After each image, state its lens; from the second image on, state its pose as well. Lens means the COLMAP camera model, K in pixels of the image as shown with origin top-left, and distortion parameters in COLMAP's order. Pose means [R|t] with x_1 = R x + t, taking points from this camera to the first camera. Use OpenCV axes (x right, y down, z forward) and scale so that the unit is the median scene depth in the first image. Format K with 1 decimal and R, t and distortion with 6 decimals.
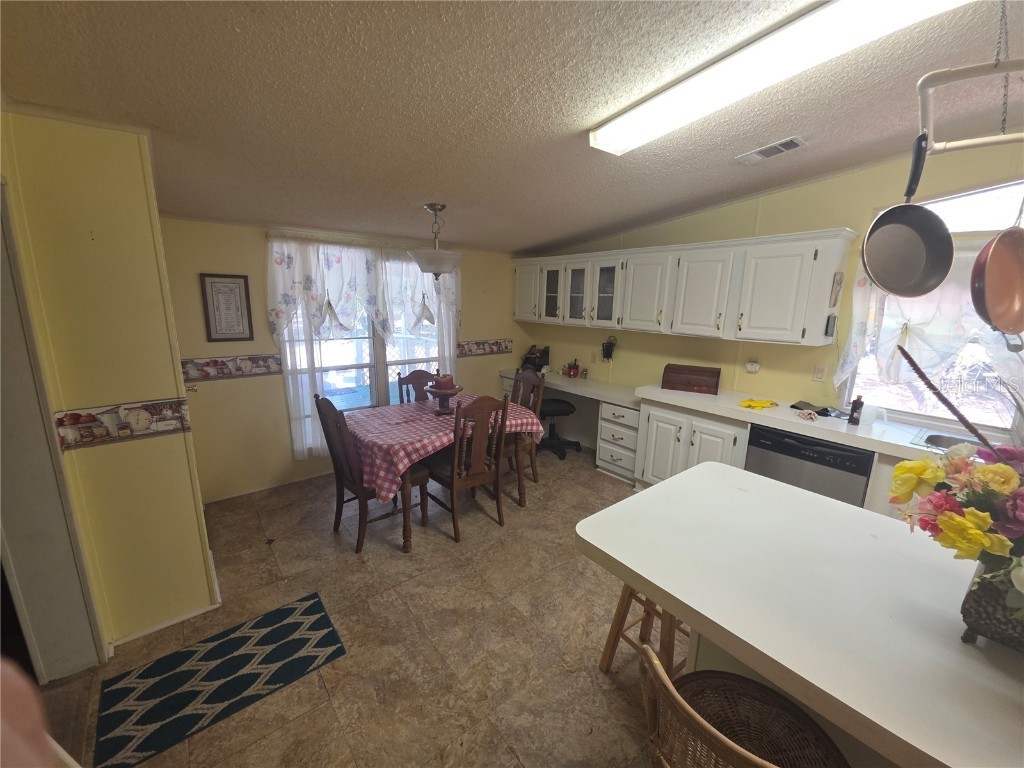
lens RADIAL K [[408.2, 0, 512.9], [0, 408.2, 385.8], [0, 0, 1]] dist [-0.000111, -0.003479]
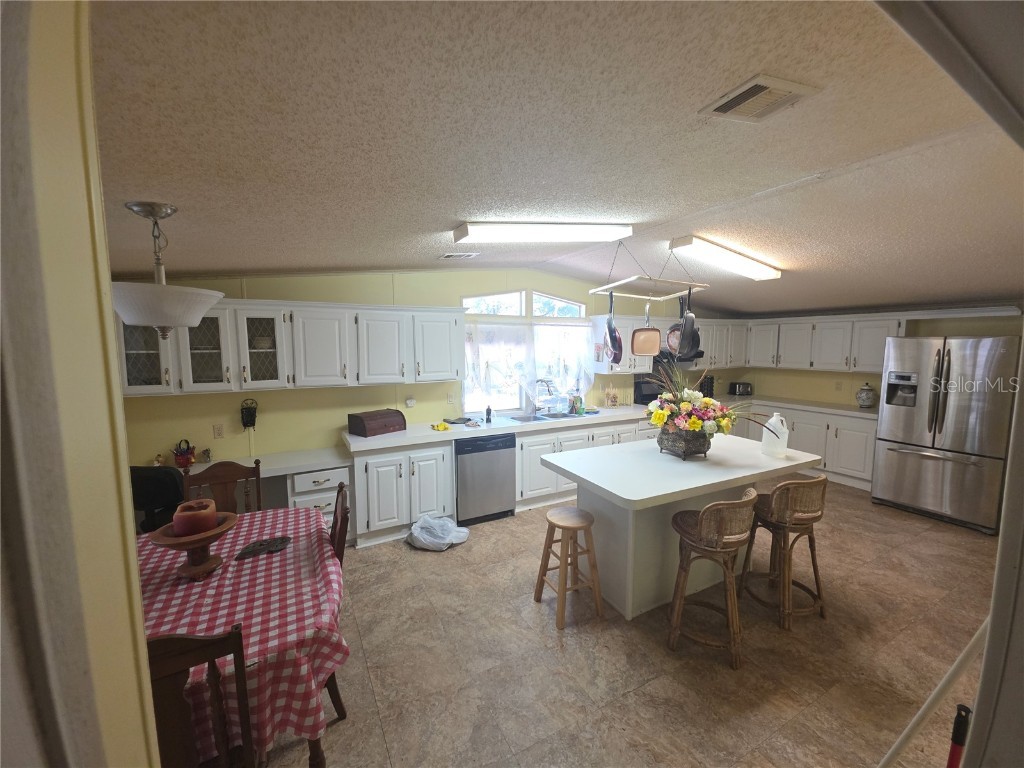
lens RADIAL K [[408.2, 0, 513.7], [0, 408.2, 384.6], [0, 0, 1]] dist [-0.000111, -0.003479]
pose [[0.175633, -0.115527, 0.977654, -0.594767], [0.211993, 0.974230, 0.077039, -0.129926], [-0.961360, 0.193725, 0.195598, 0.422657]]
